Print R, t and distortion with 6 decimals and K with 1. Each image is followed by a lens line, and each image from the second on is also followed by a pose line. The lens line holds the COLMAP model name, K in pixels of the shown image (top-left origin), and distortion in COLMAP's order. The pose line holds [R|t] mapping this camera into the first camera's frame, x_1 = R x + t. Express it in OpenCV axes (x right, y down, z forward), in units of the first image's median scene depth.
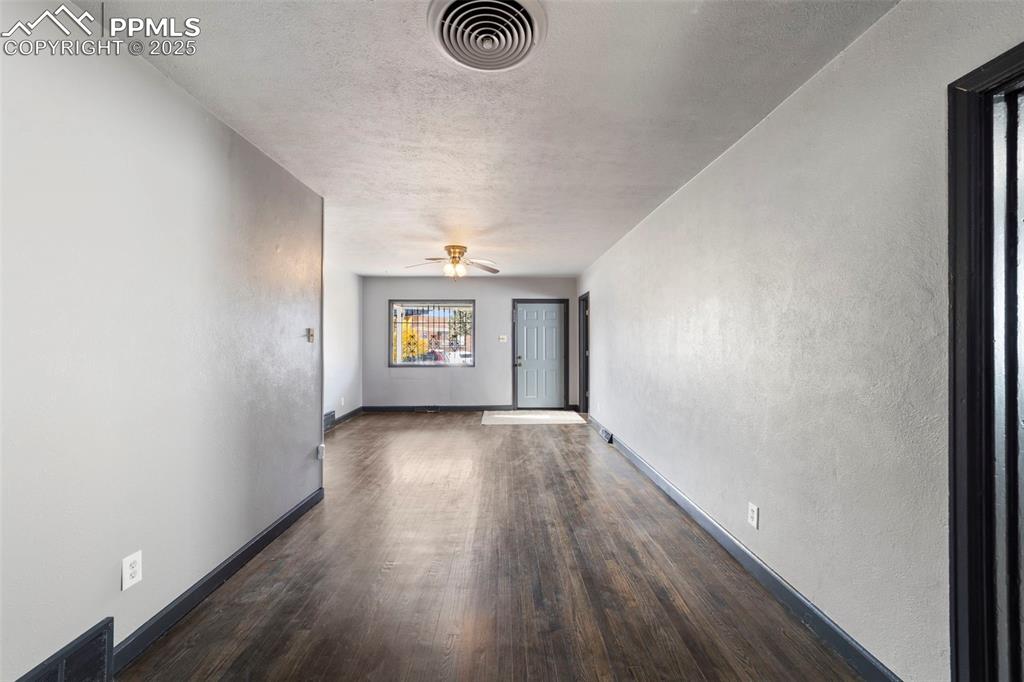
lens RADIAL K [[396.2, 0, 515.6], [0, 396.2, 339.9], [0, 0, 1]] dist [-0.000503, 0.001360]
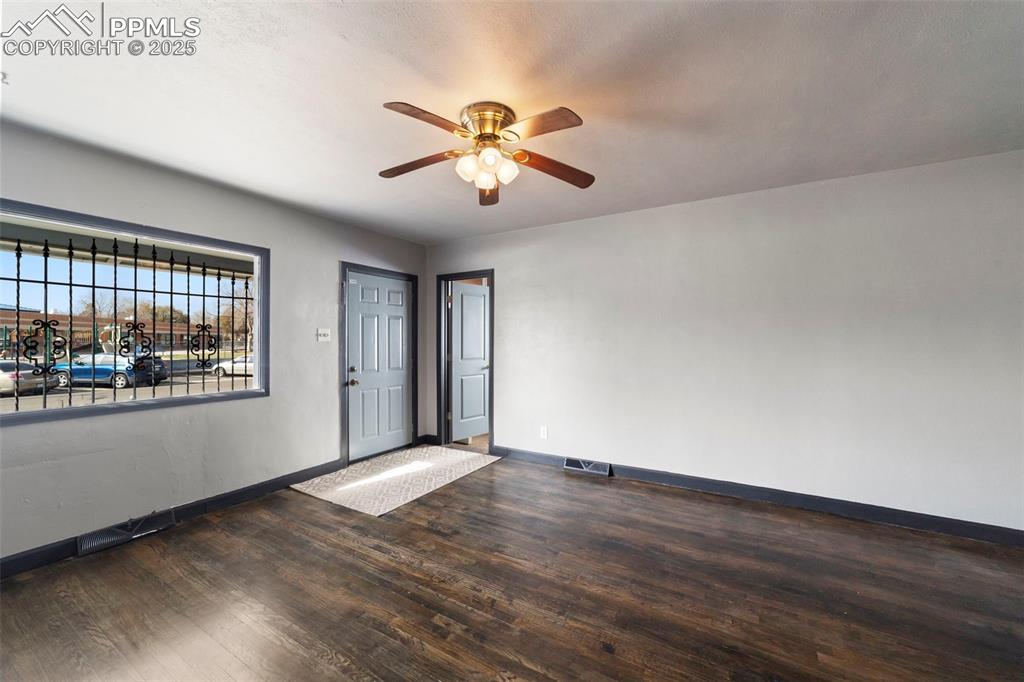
lens RADIAL K [[396.2, 0, 520.0], [0, 396.2, 341.5], [0, 0, 1]] dist [-0.000503, 0.001360]
pose [[0.533031, -0.001797, 0.846094, -0.333318], [-0.003870, 0.999982, 0.004562, 0.002355], [-0.846087, -0.005706, 0.533015, 0.510066]]
